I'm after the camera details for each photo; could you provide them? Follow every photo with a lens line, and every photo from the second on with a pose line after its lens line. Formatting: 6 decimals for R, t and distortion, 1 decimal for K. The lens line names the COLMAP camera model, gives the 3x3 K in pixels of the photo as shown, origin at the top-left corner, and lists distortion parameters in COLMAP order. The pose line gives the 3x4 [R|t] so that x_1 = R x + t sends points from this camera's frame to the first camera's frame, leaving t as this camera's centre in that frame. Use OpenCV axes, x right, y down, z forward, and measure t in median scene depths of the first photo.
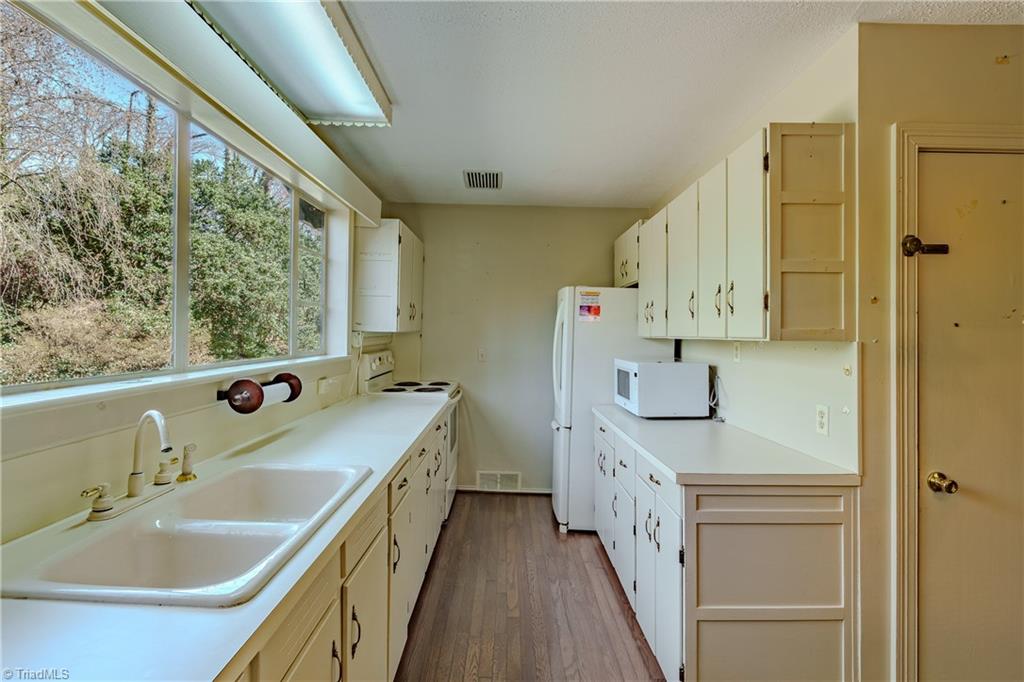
lens RADIAL K [[474.5, 0, 515.4], [0, 474.5, 334.2], [0, 0, 1]] dist [-0.004931, 0.001257]
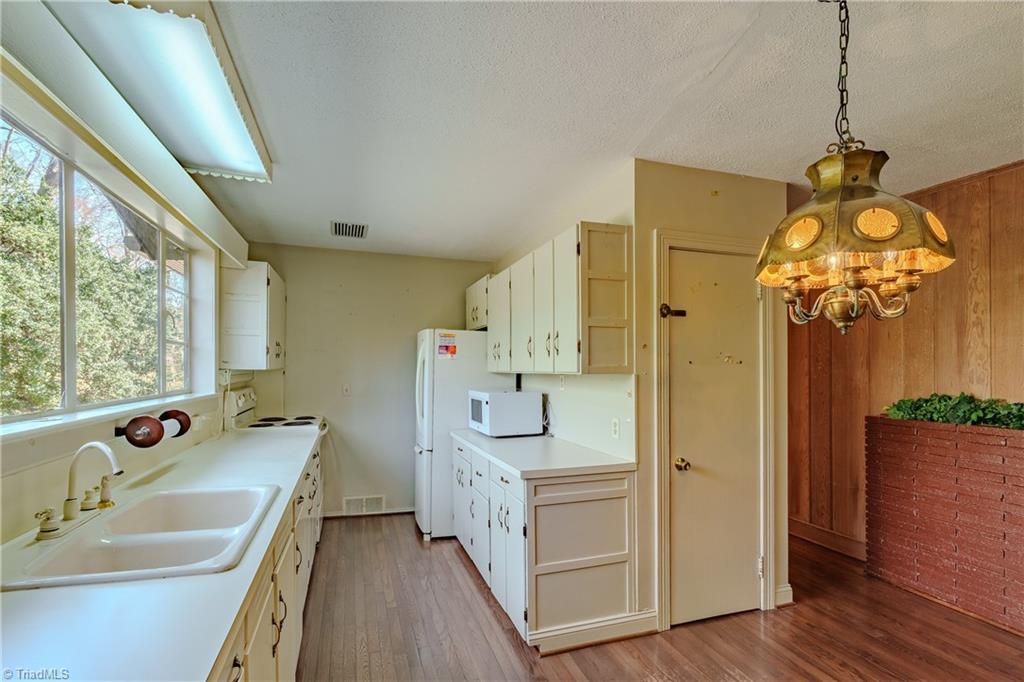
lens RADIAL K [[471.9, 0, 506.9], [0, 471.9, 375.0], [0, 0, 1]] dist [0.002872, -0.000149]
pose [[0.951732, -0.013153, 0.306647, -0.089963], [0.008741, 0.999838, 0.015756, -0.006518], [-0.306805, -0.012315, 0.951693, -0.225919]]
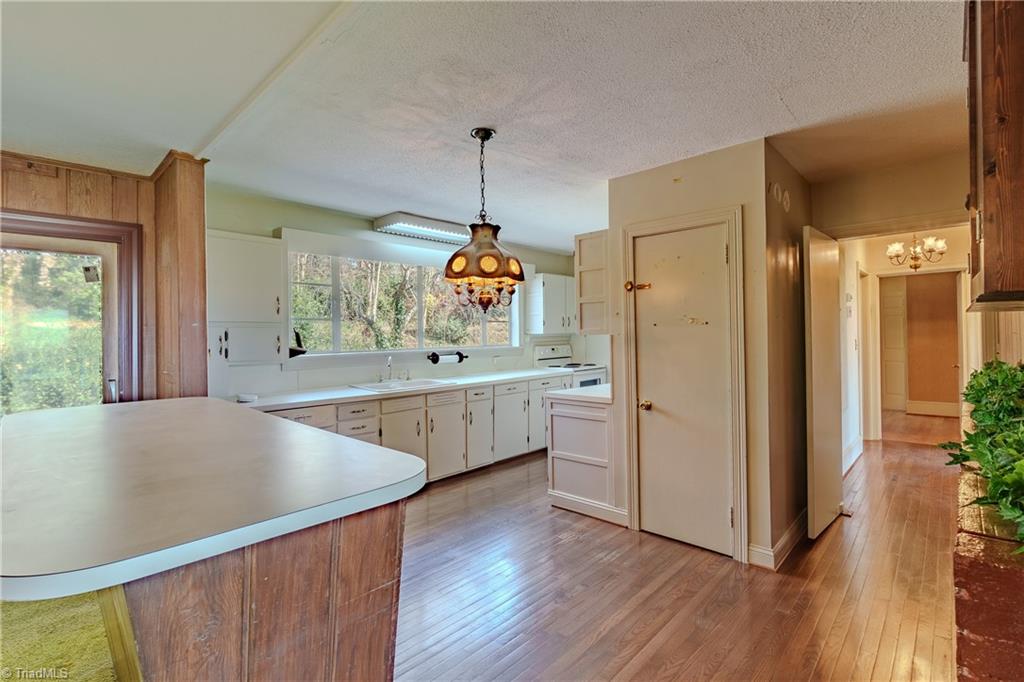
lens RADIAL K [[474.5, 0, 510.0], [0, 474.5, 337.2], [0, 0, 1]] dist [-0.004931, 0.001257]
pose [[0.721375, -0.018451, -0.692298, 1.436908], [0.021009, 0.999768, -0.004755, 0.021885], [0.692226, -0.011115, 0.721596, -0.626615]]
